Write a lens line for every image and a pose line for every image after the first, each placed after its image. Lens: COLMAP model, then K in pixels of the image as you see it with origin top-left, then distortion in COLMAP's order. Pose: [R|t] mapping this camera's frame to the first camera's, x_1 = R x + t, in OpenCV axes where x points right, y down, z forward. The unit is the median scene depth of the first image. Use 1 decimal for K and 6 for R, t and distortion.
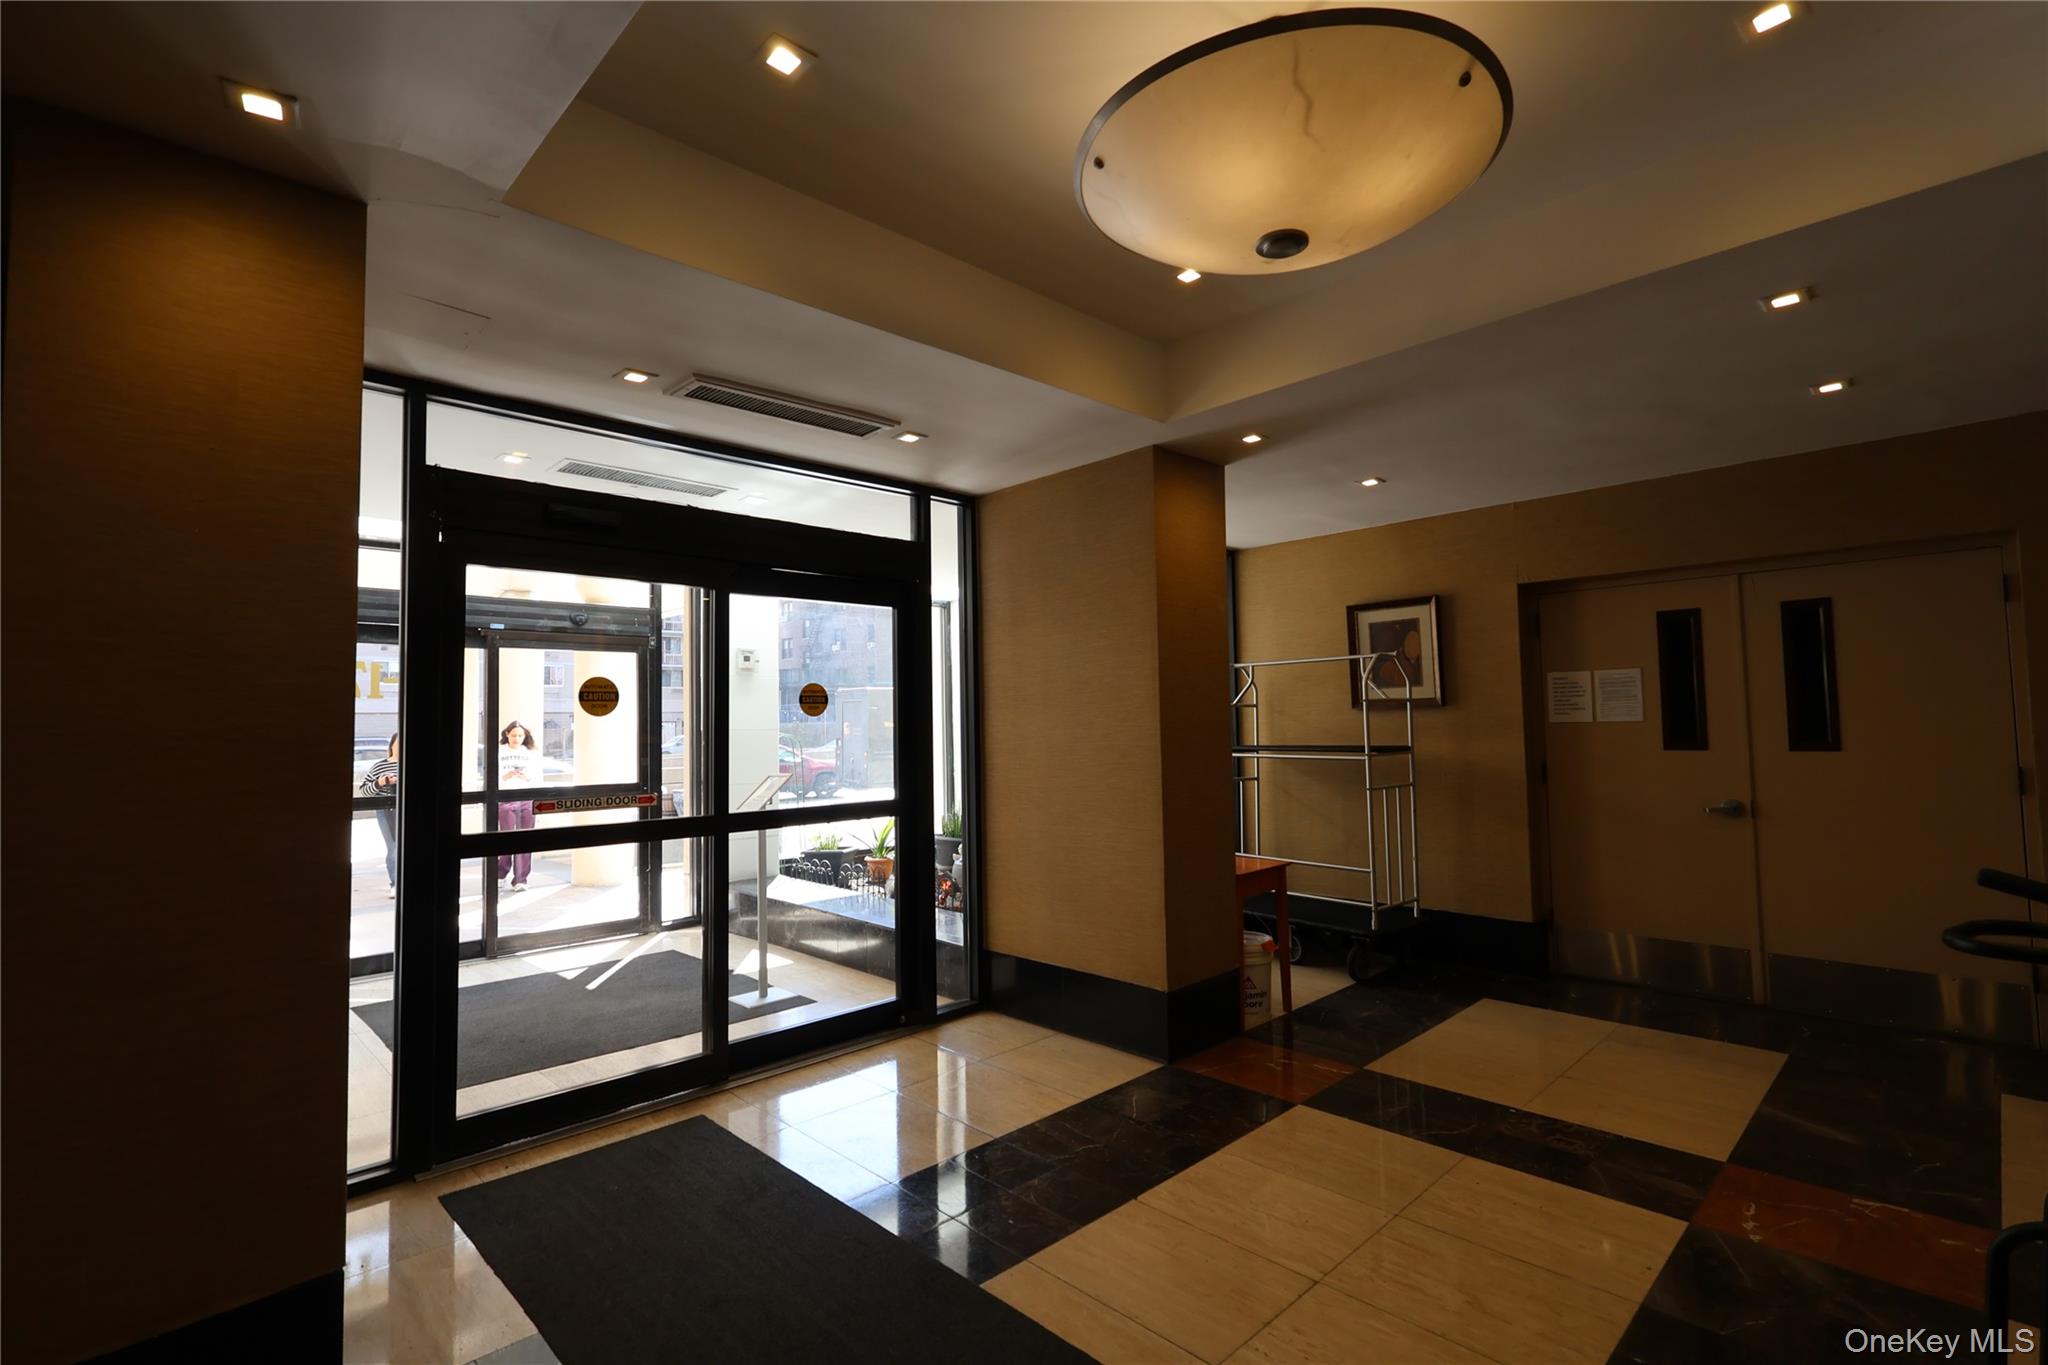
lens RADIAL K [[943.5, 0, 1017.0], [0, 943.5, 685.7], [0, 0, 1]] dist [0.000616, 0.000209]
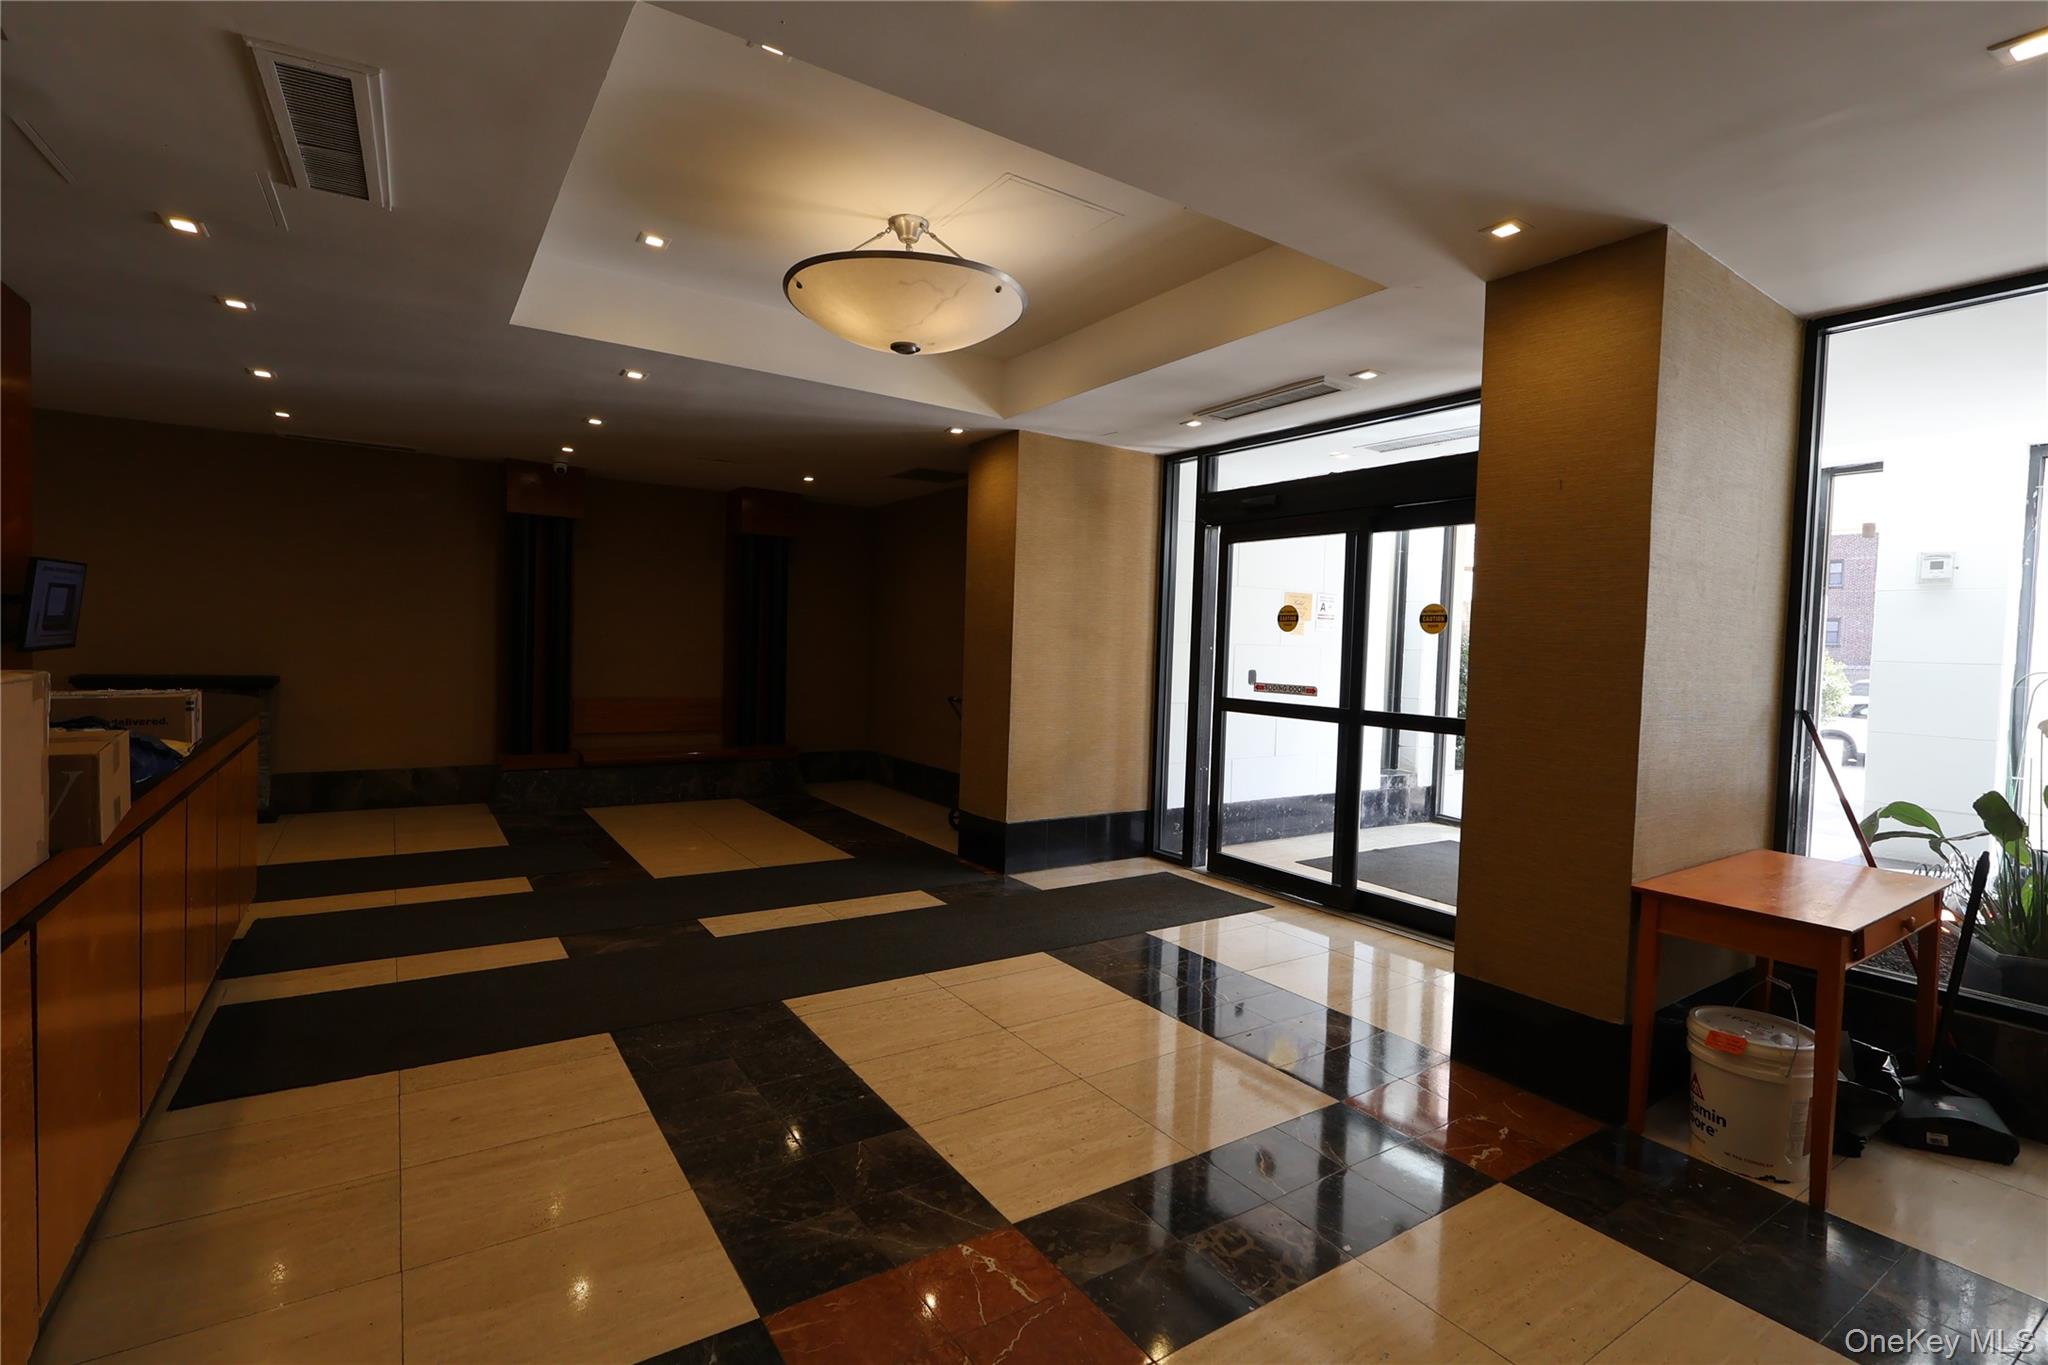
lens RADIAL K [[943.5, 0, 1017.0], [0, 943.5, 685.7], [0, 0, 1]] dist [0.000616, 0.000209]
pose [[-0.182458, 0.056533, -0.981587, 1.211531], [0.013084, 0.998397, 0.055069, 0.033128], [0.983127, -0.002795, -0.182905, 0.928774]]
